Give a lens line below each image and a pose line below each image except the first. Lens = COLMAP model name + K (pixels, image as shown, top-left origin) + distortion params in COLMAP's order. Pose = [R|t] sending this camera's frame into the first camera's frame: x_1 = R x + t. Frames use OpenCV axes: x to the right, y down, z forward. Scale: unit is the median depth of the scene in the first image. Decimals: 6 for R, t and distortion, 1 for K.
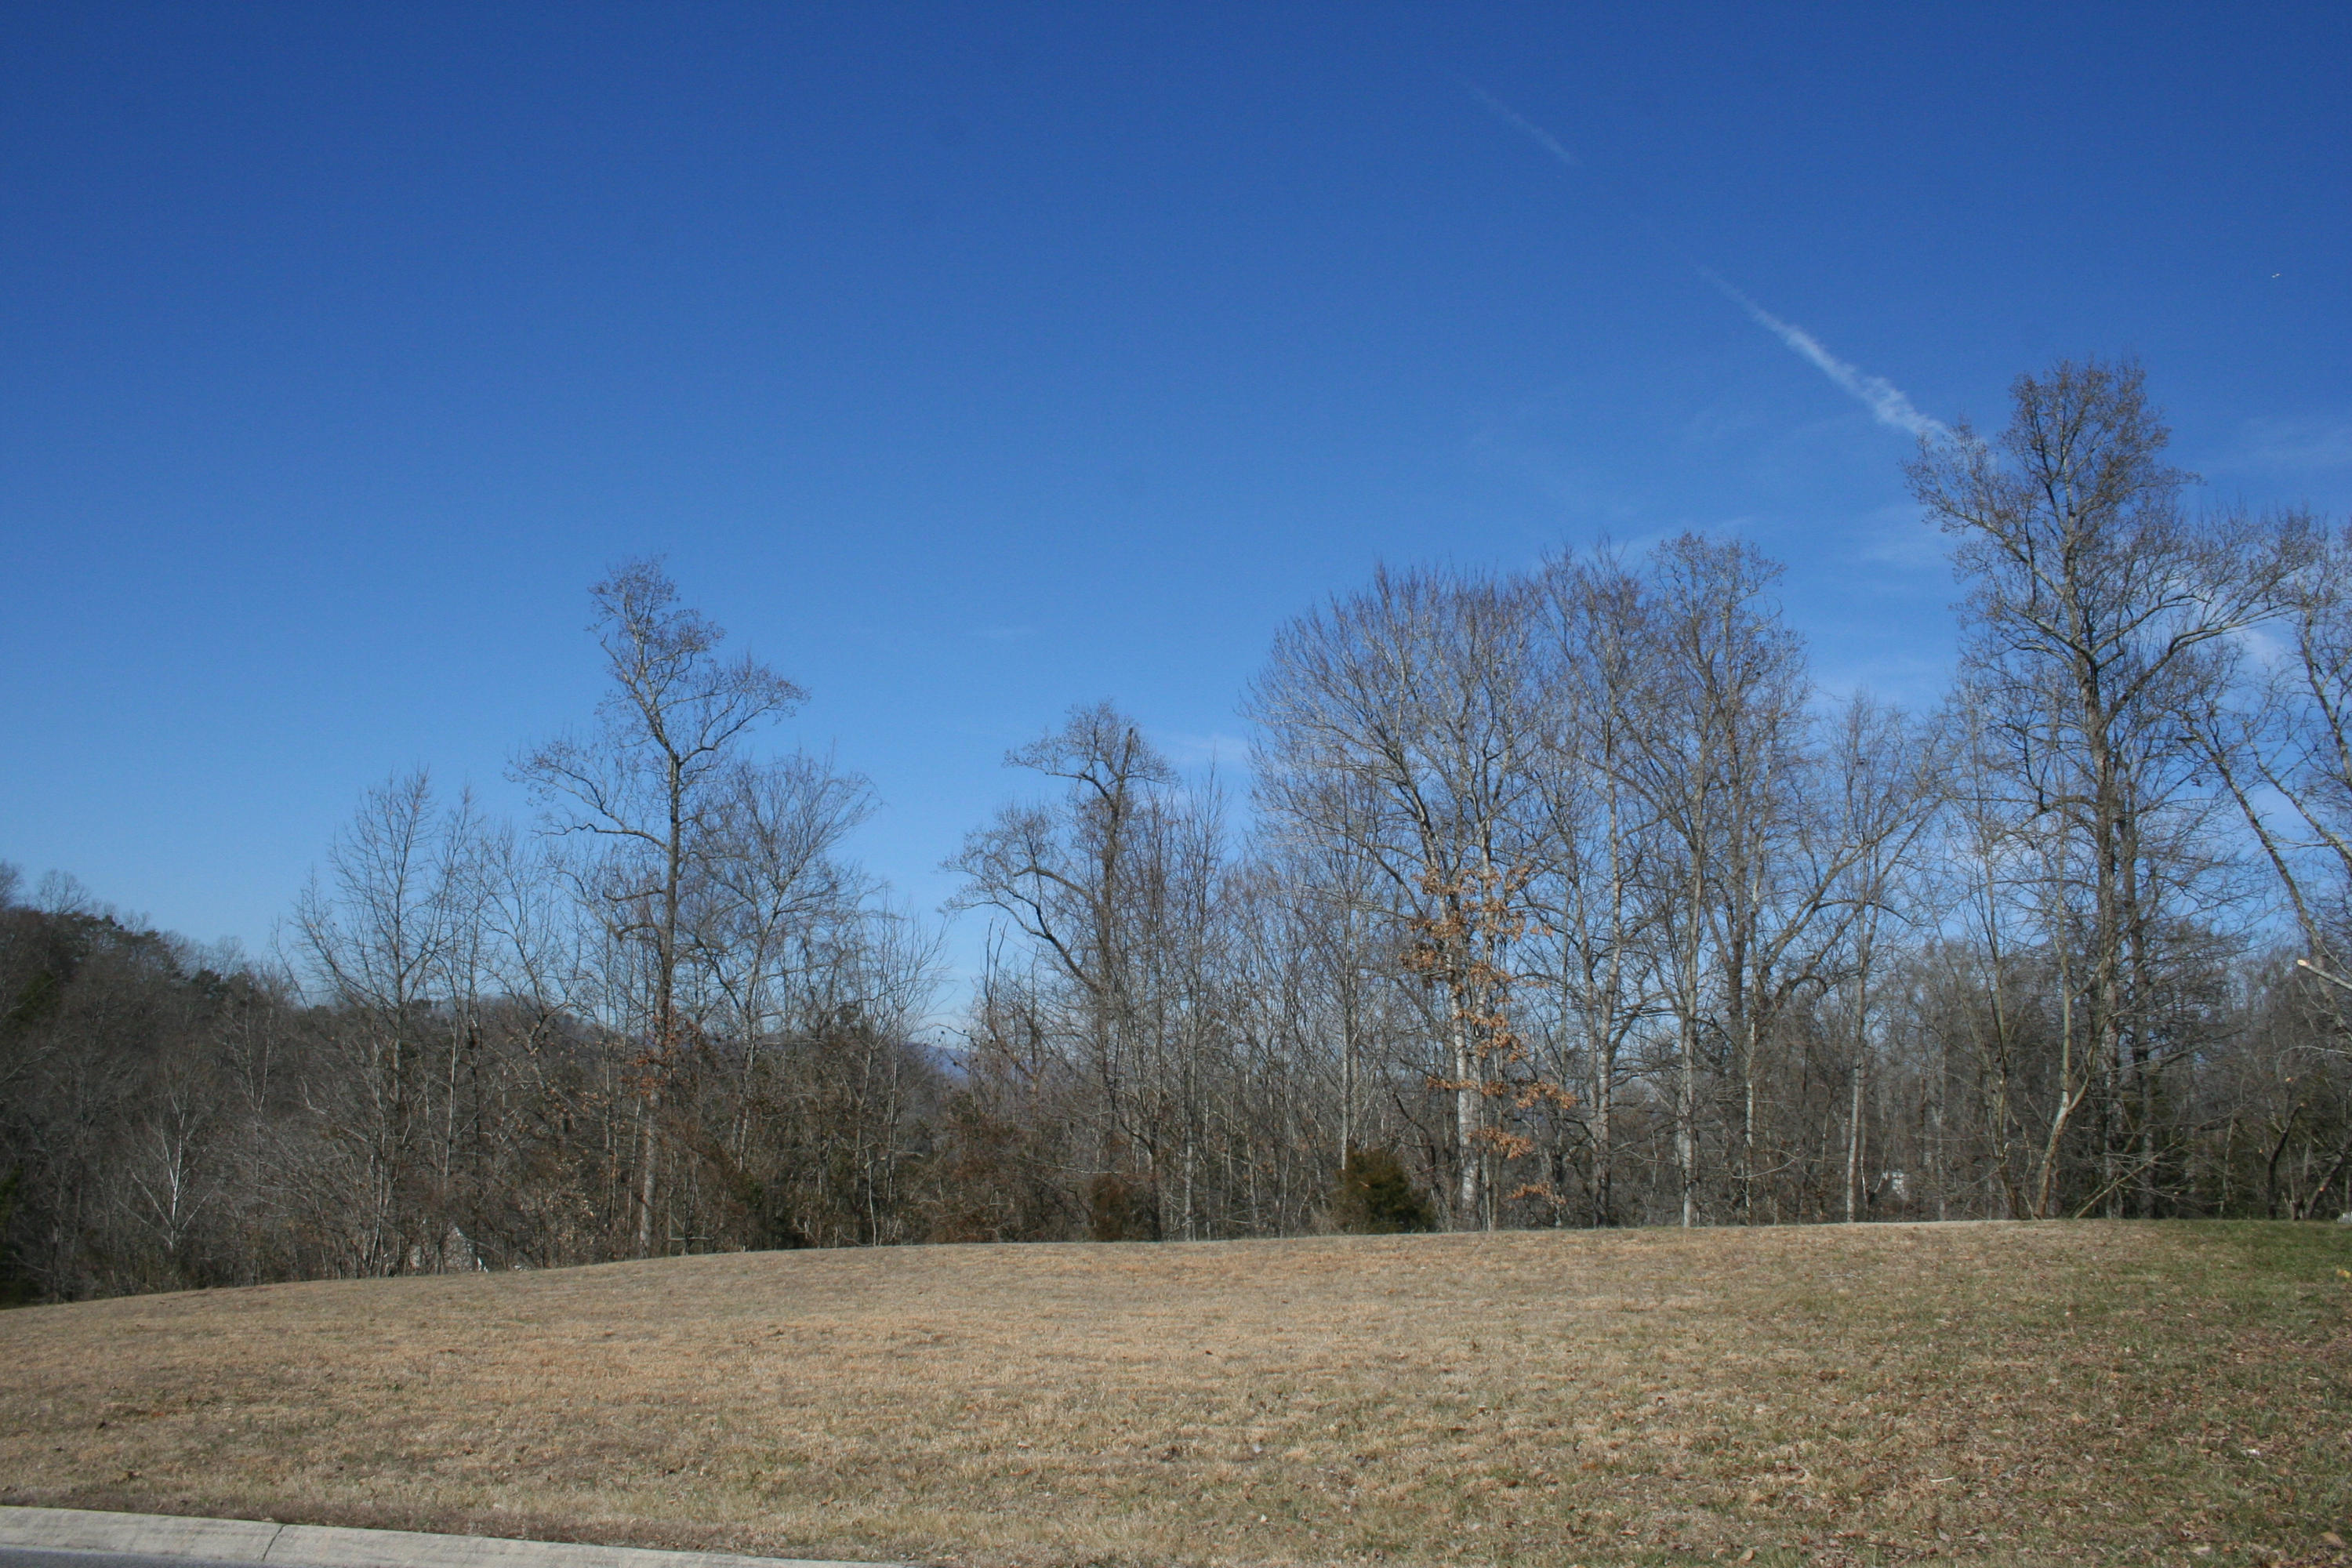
lens RADIAL K [[1949.3, 0, 1168.8], [0, 1949.3, 777.8], [0, 0, 1]] dist [-0.156219, 0.136249]
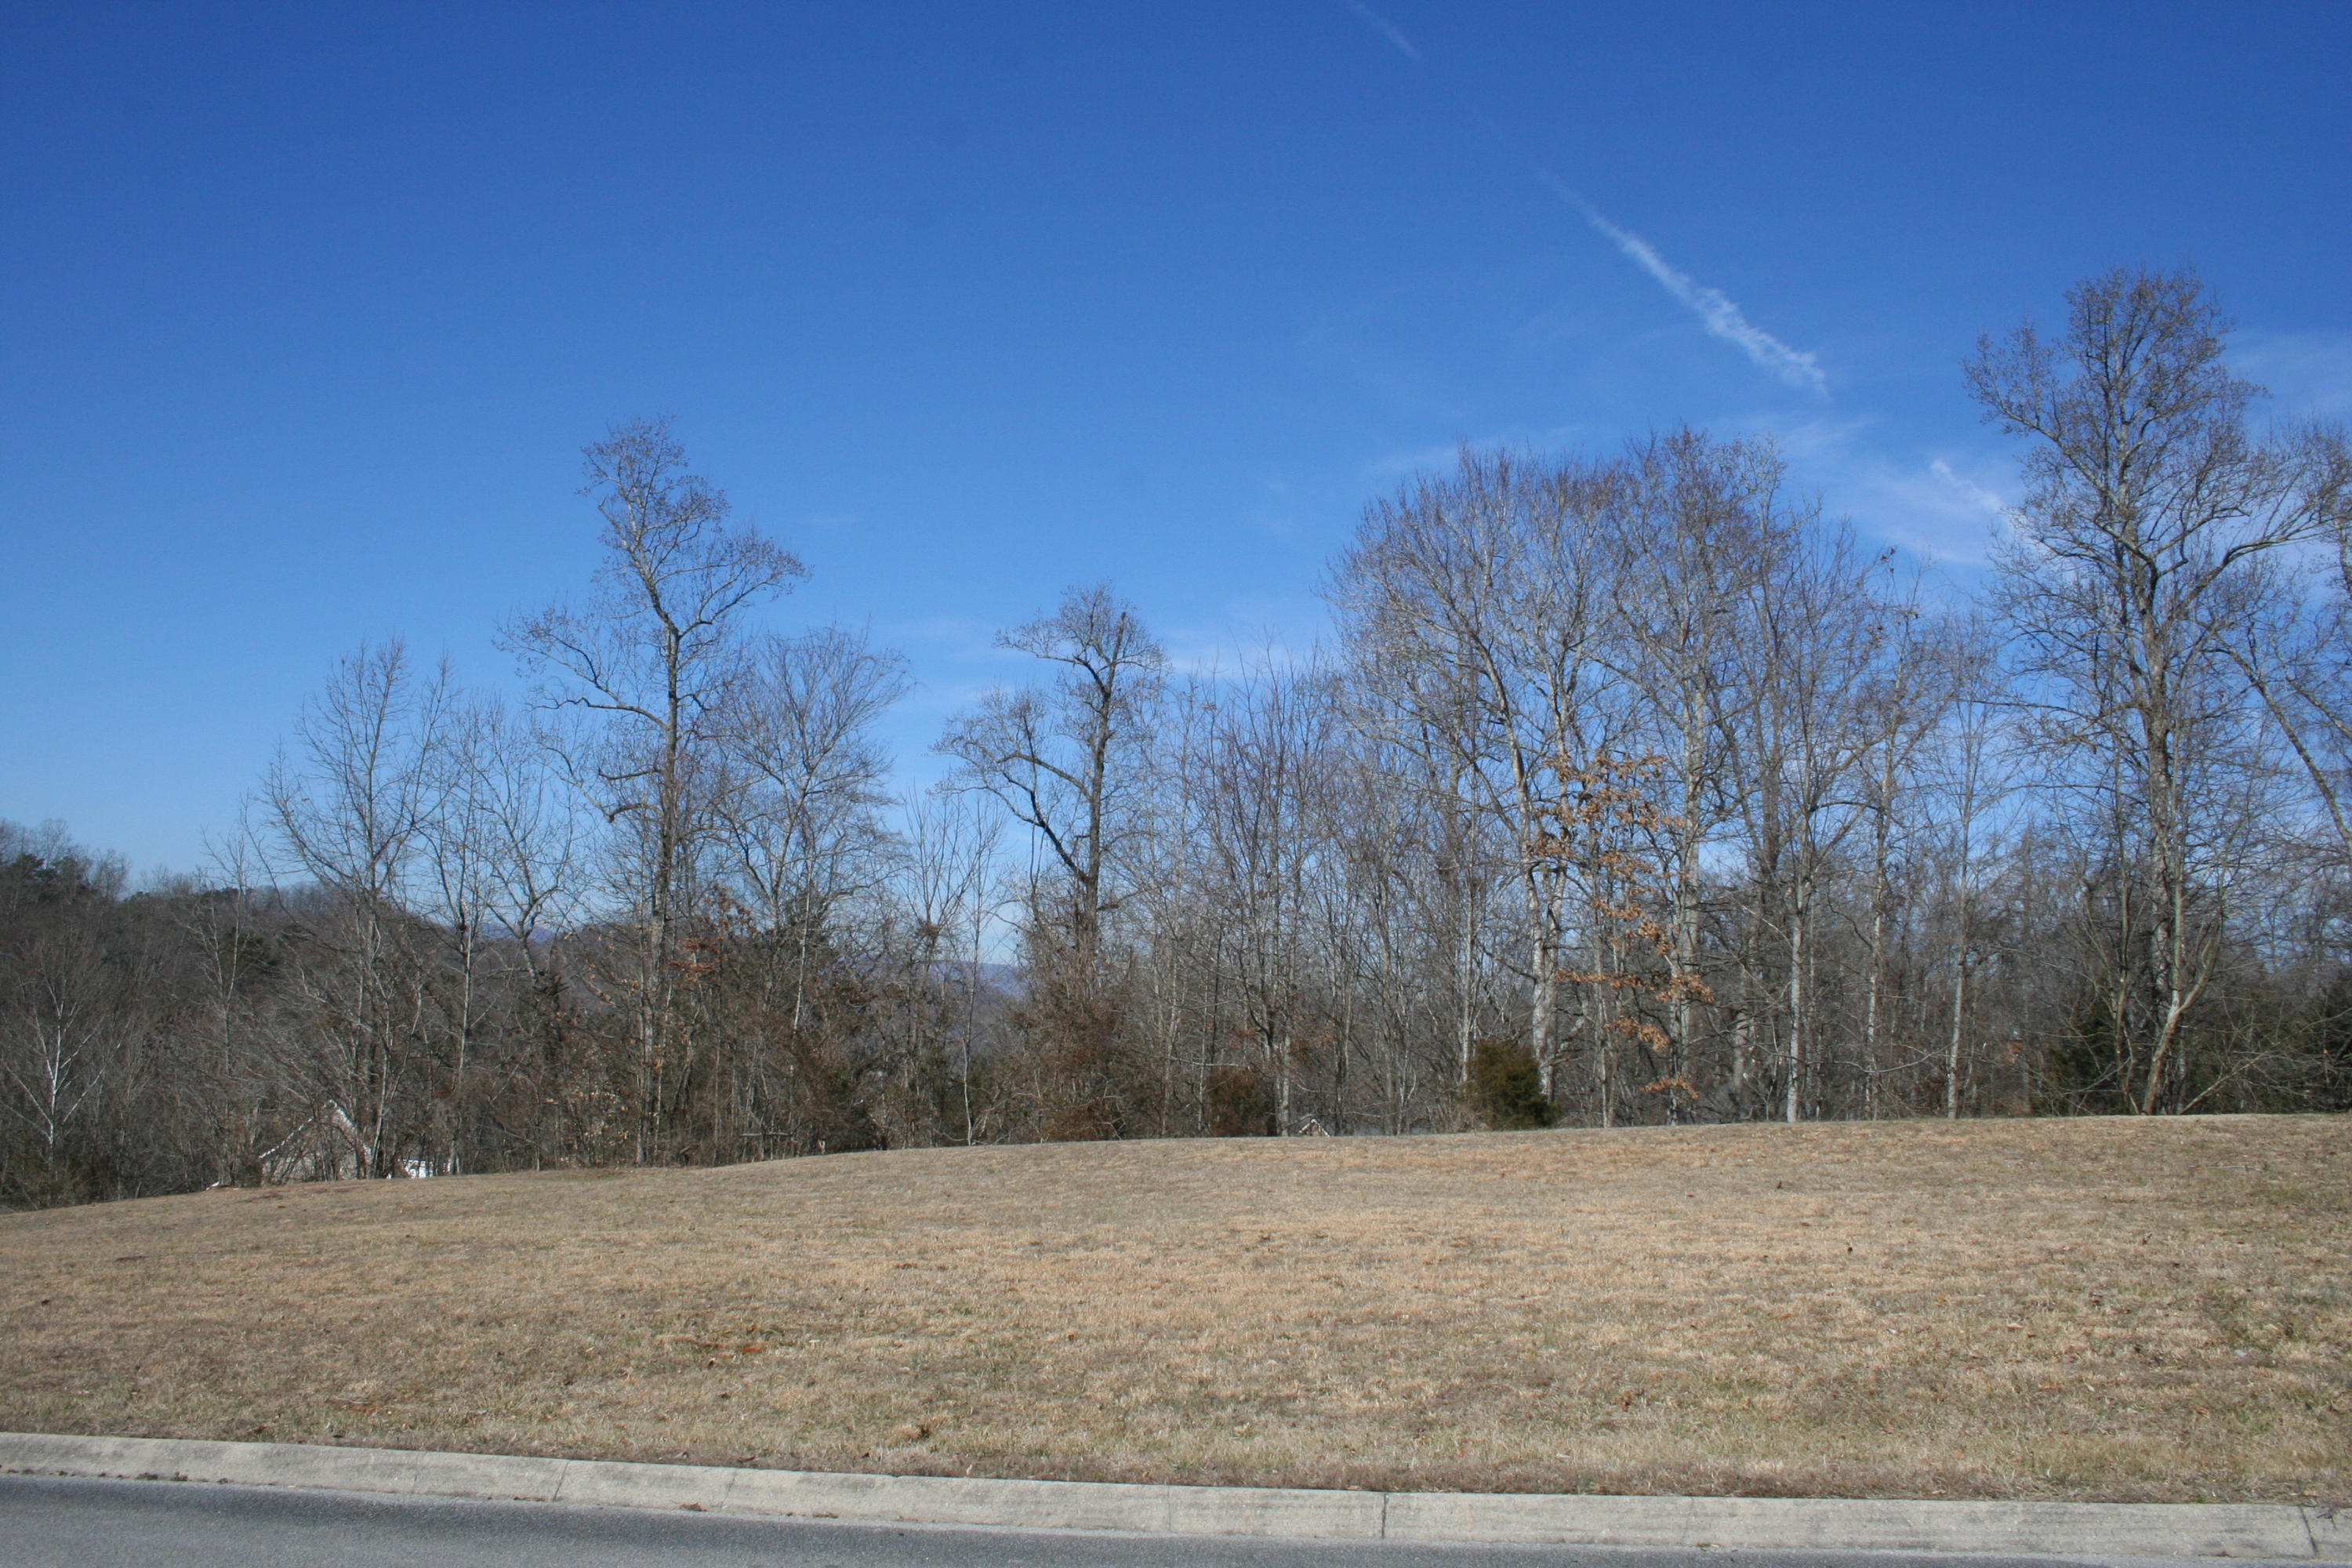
lens RADIAL K [[1949.3, 0, 1168.8], [0, 1949.3, 777.8], [0, 0, 1]] dist [-0.156219, 0.136249]
pose [[0.996129, 0.017295, 0.086182, -0.094882], [-0.021825, 0.998414, 0.051899, 0.007538], [-0.085148, -0.053579, 0.994927, 0.031905]]
